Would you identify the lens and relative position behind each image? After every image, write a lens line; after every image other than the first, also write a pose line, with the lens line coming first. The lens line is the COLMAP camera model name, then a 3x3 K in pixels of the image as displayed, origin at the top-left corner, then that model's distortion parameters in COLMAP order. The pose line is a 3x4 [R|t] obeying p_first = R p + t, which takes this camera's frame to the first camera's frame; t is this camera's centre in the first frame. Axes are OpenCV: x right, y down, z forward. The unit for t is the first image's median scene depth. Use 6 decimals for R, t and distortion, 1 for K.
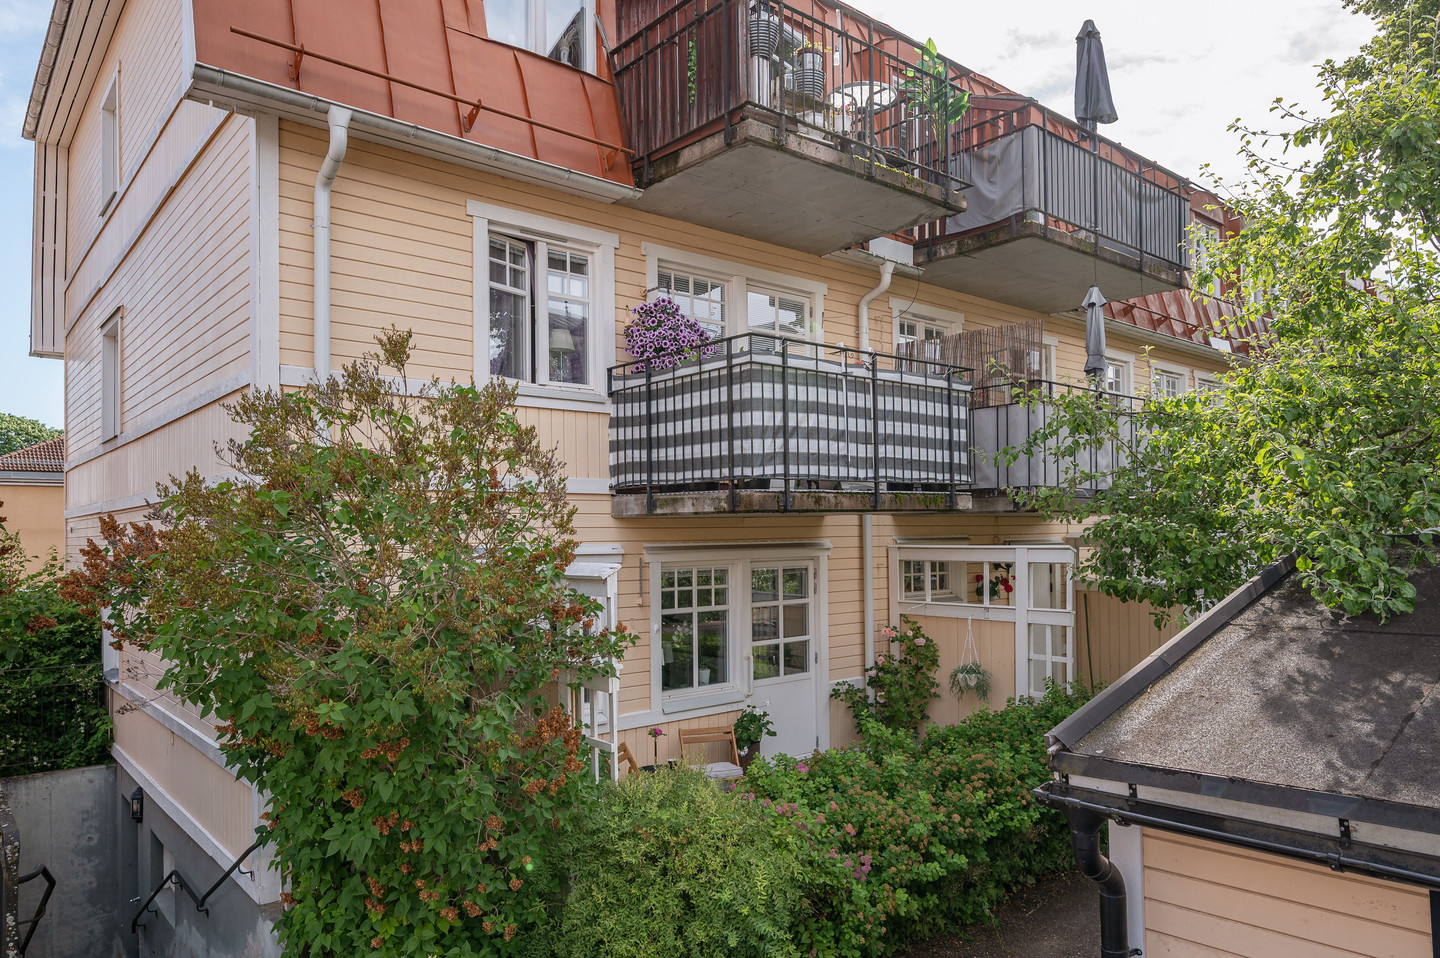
lens RADIAL K [[944.9, 0, 729.8], [0, 944.9, 509.8], [0, 0, 1]] dist [0.008506, -0.001293]
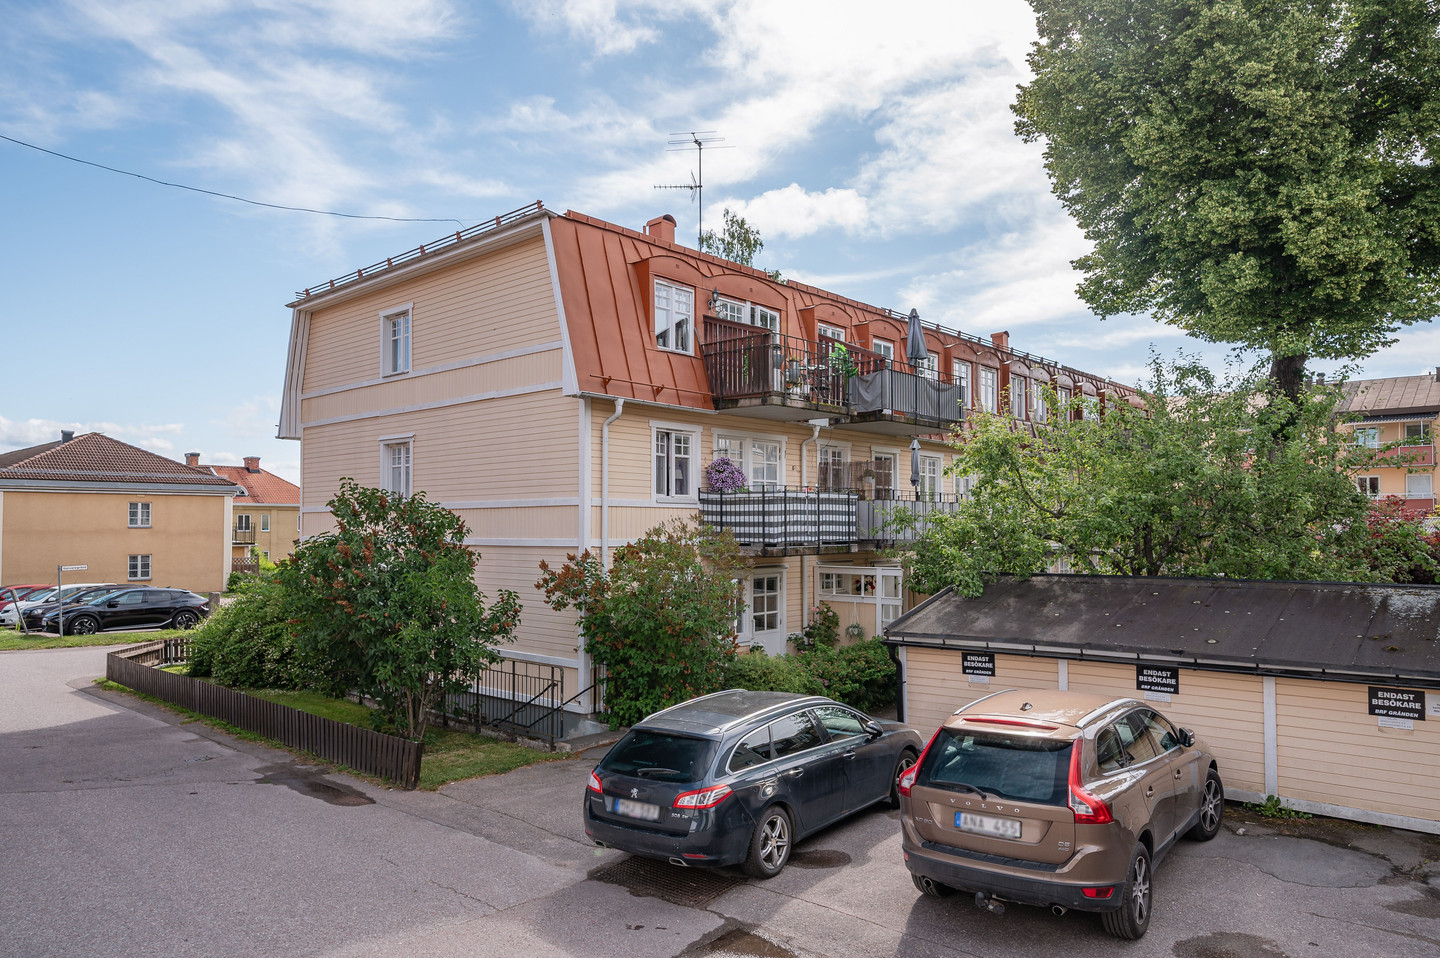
lens RADIAL K [[944.9, 0, 722.1], [0, 944.9, 484.9], [0, 0, 1]] dist [0.008506, -0.001293]
pose [[0.991284, 0.016564, 0.130697, -0.362058], [-0.013996, 0.999691, -0.020547, -0.111261], [-0.130997, 0.018538, 0.991209, -1.192156]]
